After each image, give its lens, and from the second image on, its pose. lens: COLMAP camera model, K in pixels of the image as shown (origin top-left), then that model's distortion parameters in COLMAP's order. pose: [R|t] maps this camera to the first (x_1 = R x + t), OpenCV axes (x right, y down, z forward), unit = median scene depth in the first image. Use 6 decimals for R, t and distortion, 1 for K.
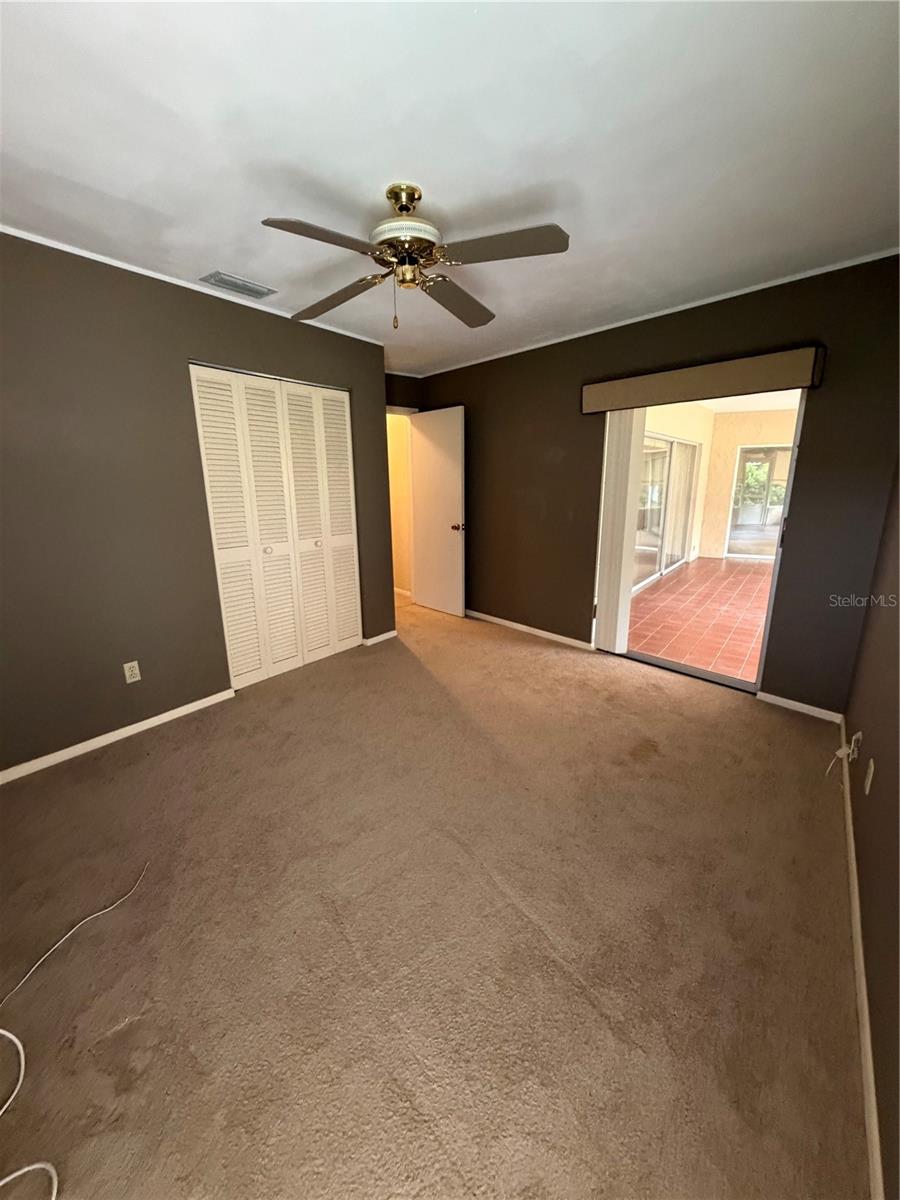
lens RADIAL K [[479.4, 0, 447.3], [0, 479.4, 599.8], [0, 0, 1]] dist [0.001747, -0.000393]
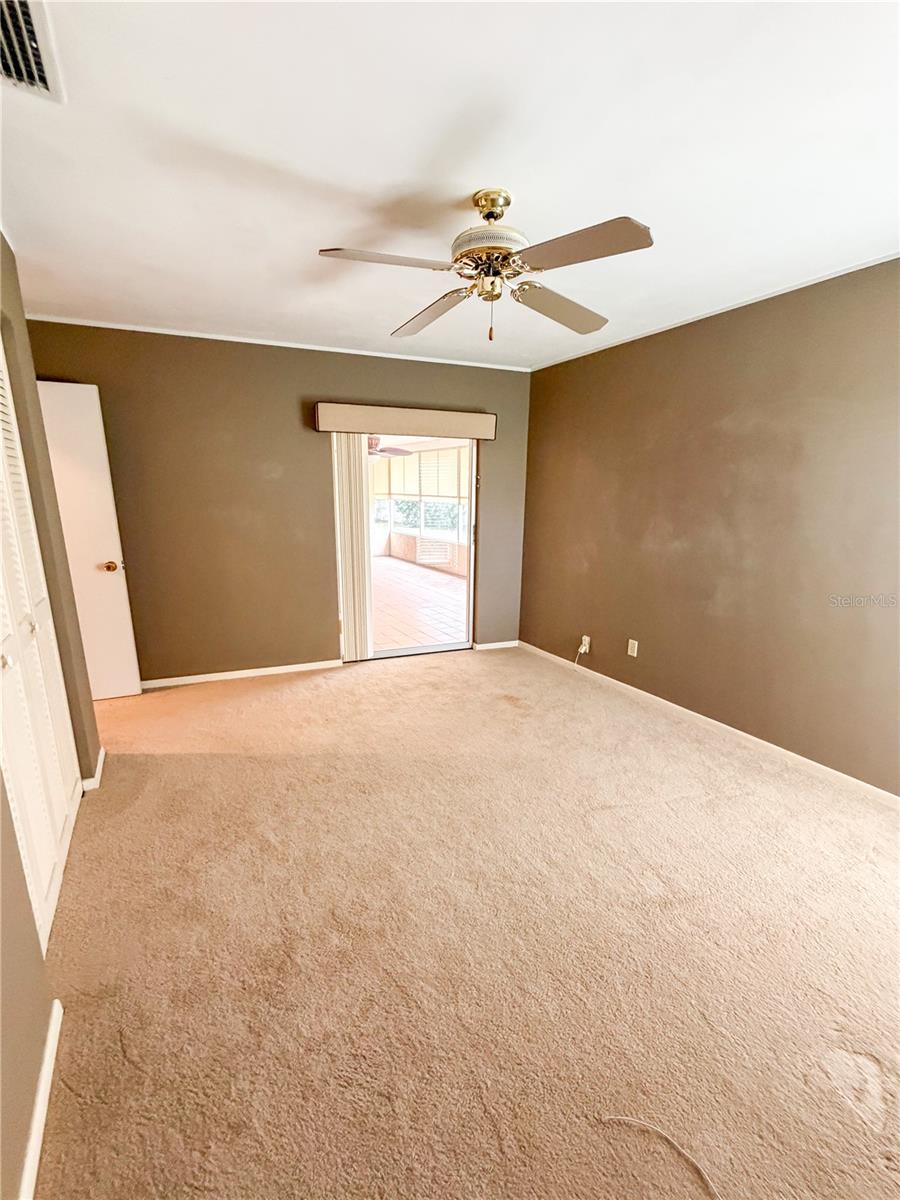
lens RADIAL K [[479.4, 0, 452.0], [0, 479.4, 601.9], [0, 0, 1]] dist [0.001747, -0.000393]
pose [[0.351560, -0.200606, 0.914419, -0.530748], [0.213144, 0.968270, 0.130474, -0.109989], [-0.911578, 0.149034, 0.383163, 0.393396]]
